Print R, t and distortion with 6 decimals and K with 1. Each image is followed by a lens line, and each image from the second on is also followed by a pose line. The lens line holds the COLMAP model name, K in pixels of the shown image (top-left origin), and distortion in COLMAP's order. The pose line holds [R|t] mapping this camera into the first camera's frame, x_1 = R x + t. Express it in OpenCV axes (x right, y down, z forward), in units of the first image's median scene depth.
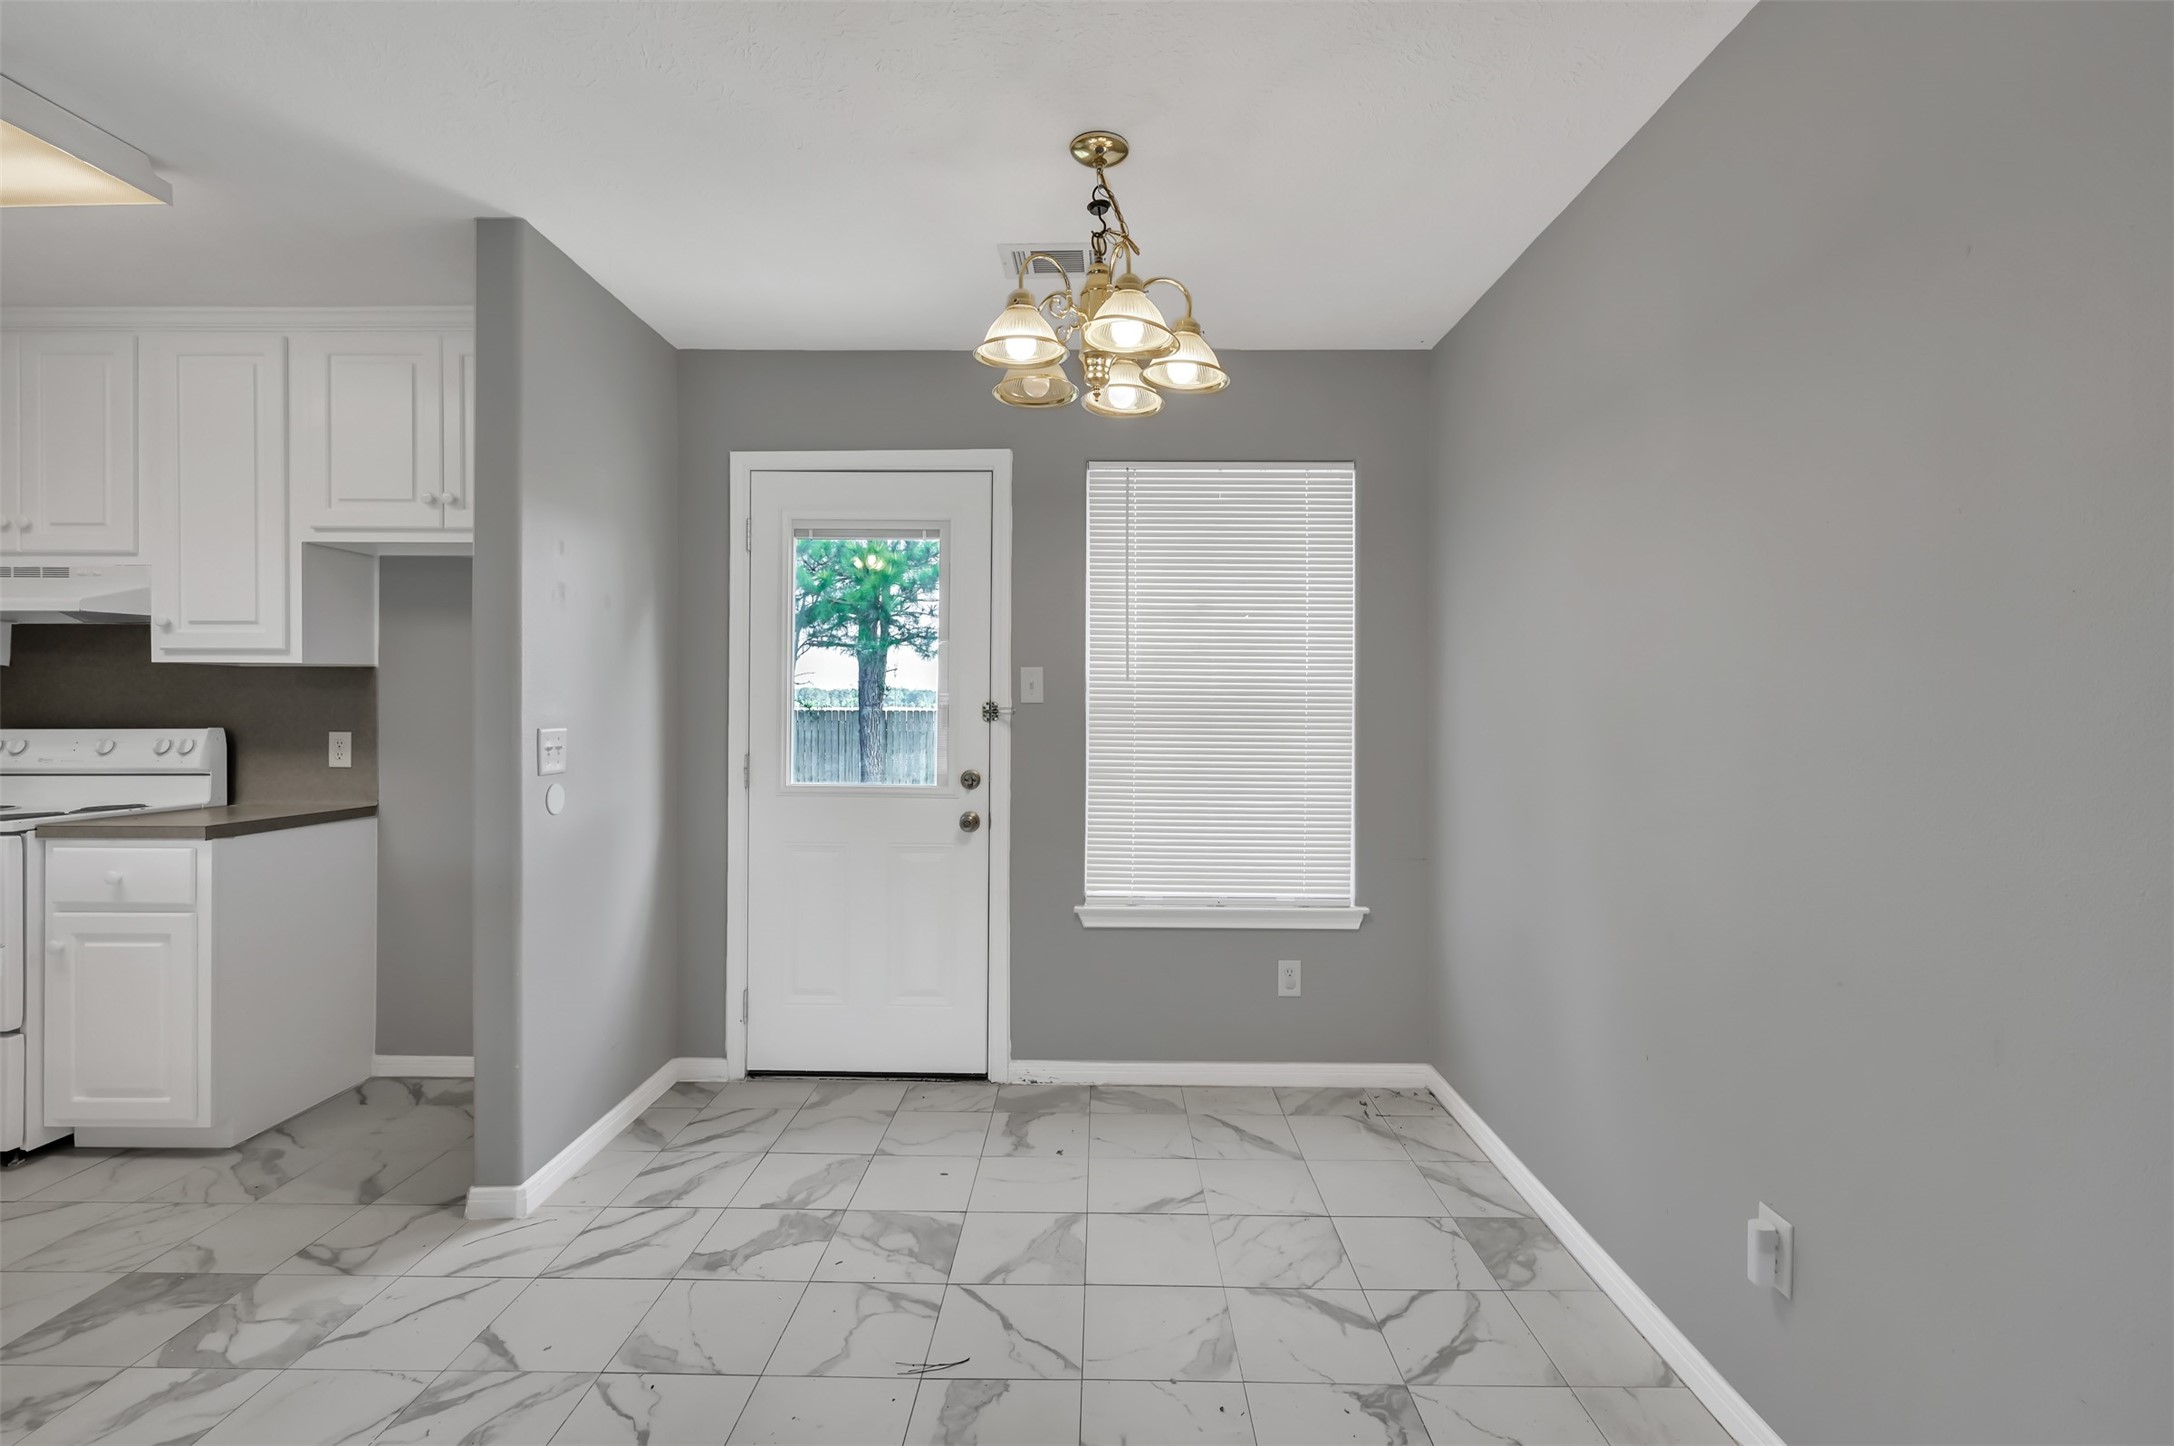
lens RADIAL K [[981.2, 0, 1091.0], [0, 981.2, 714.2], [0, 0, 1]] dist [0.000373, 0.000000]
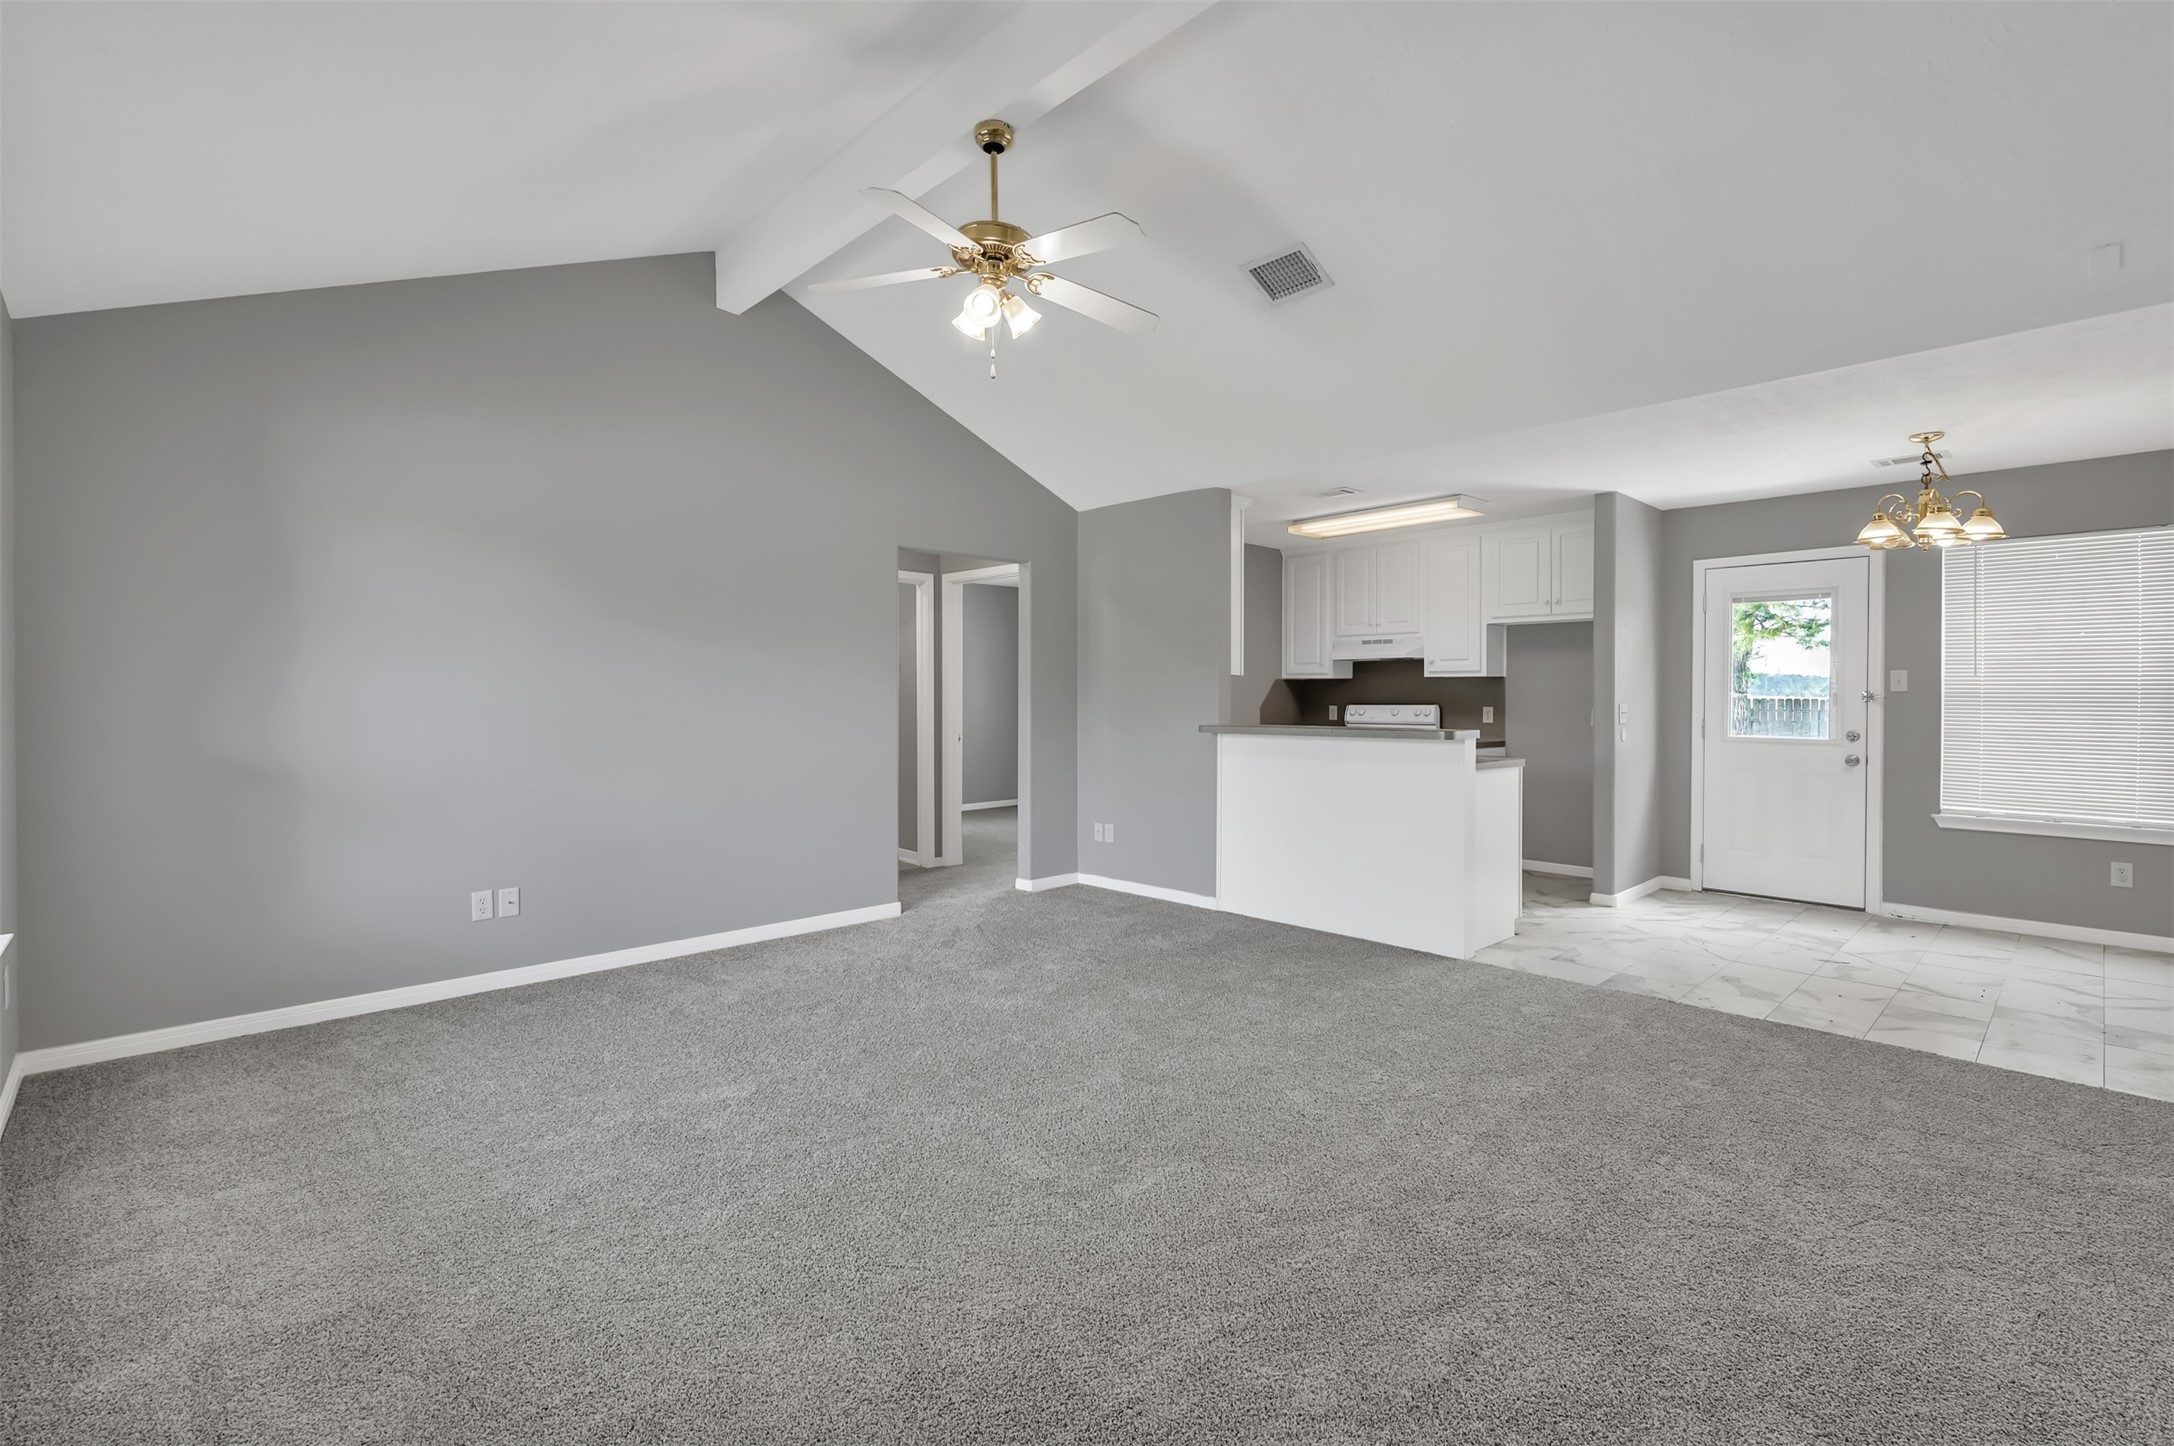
lens RADIAL K [[968.1, 0, 1087.6], [0, 968.1, 702.6], [0, 0, 1]] dist [0.000016, -0.000331]
pose [[0.695764, 0.002149, -0.718268, 0.165246], [-0.002365, 0.999997, 0.000701, 0.009475], [0.718267, 0.001211, 0.695767, -1.165663]]
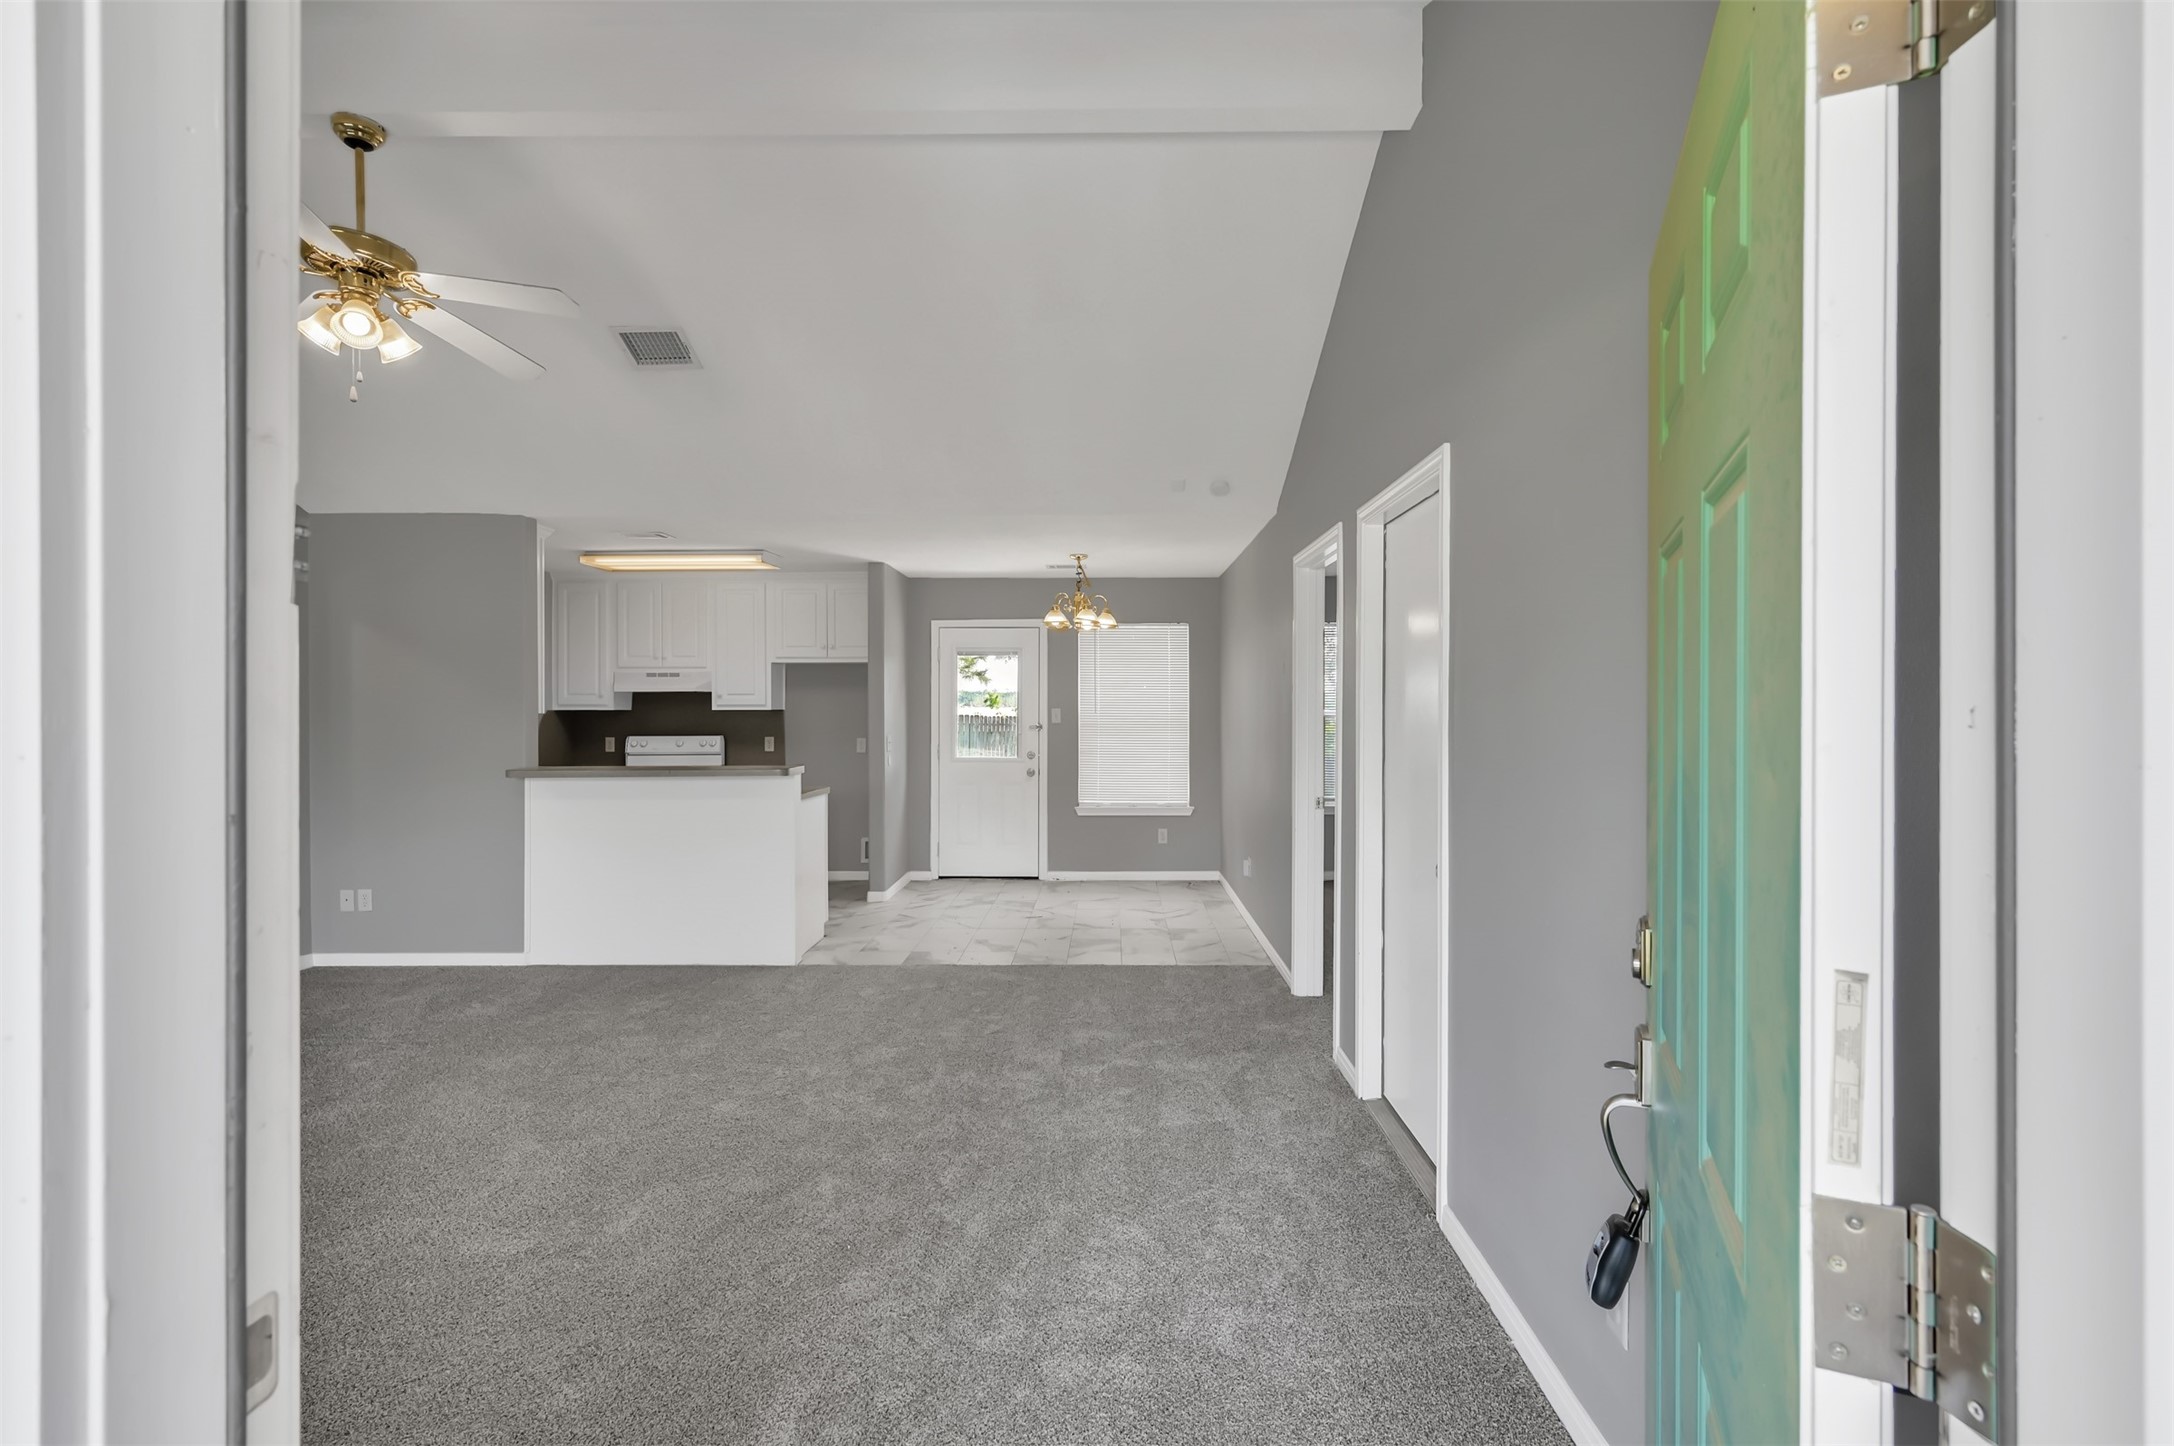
lens RADIAL K [[981.2, 0, 1091.0], [0, 981.2, 714.2], [0, 0, 1]] dist [0.000373, 0.000000]
pose [[0.999922, -0.005529, -0.011207, 0.053821], [0.005562, 0.999980, 0.002861, -0.040892], [0.011191, -0.002923, 0.999933, -1.436140]]
